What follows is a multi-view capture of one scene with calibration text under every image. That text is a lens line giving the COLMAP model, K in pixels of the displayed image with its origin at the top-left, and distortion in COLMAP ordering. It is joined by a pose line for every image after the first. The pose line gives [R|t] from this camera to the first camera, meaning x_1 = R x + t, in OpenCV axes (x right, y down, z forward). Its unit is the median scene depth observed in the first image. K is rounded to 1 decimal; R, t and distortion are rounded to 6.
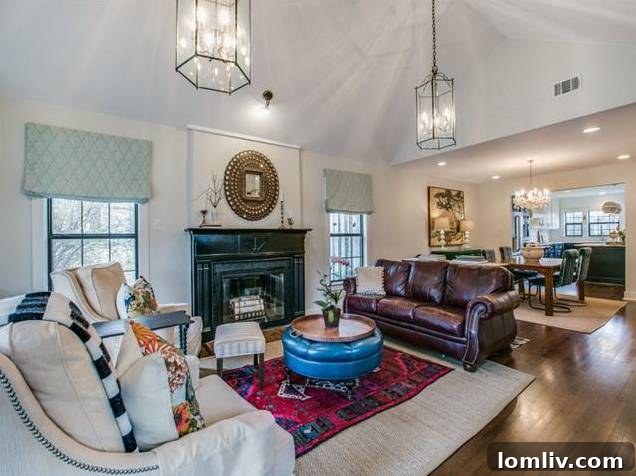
lens RADIAL K [[295.3, 0, 318.0], [0, 295.3, 238.0], [0, 0, 1]] dist [-0.018373, 0.000895]
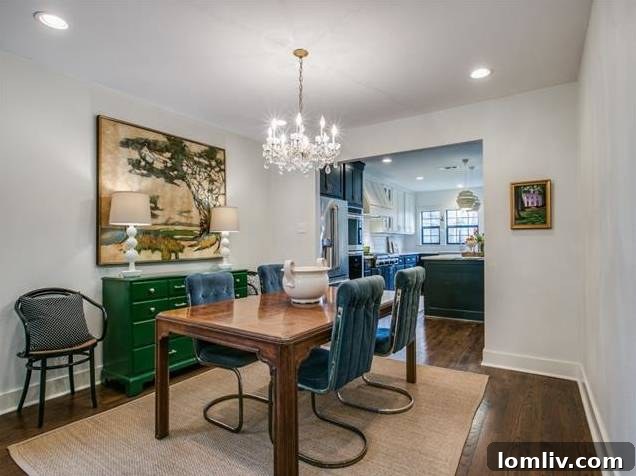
lens RADIAL K [[349.6, 0, 318.0], [0, 349.6, 238.0], [0, 0, 1]] dist [-0.038001, 0.000283]
pose [[0.934555, 0.012698, 0.355593, 0.647244], [-0.004545, 0.999707, -0.023754, 0.001591], [-0.355790, 0.020583, 0.934339, 0.603852]]
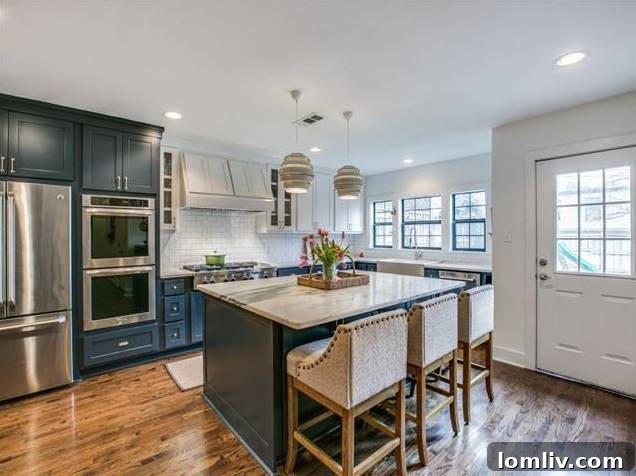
lens RADIAL K [[295.3, 0, 318.0], [0, 295.3, 238.0], [0, 0, 1]] dist [-0.018373, 0.000895]
pose [[0.996872, 0.004629, 0.078897, 1.558478], [-0.004506, 0.999988, -0.001738, -0.047171], [-0.078904, 0.001377, 0.996881, 1.031031]]
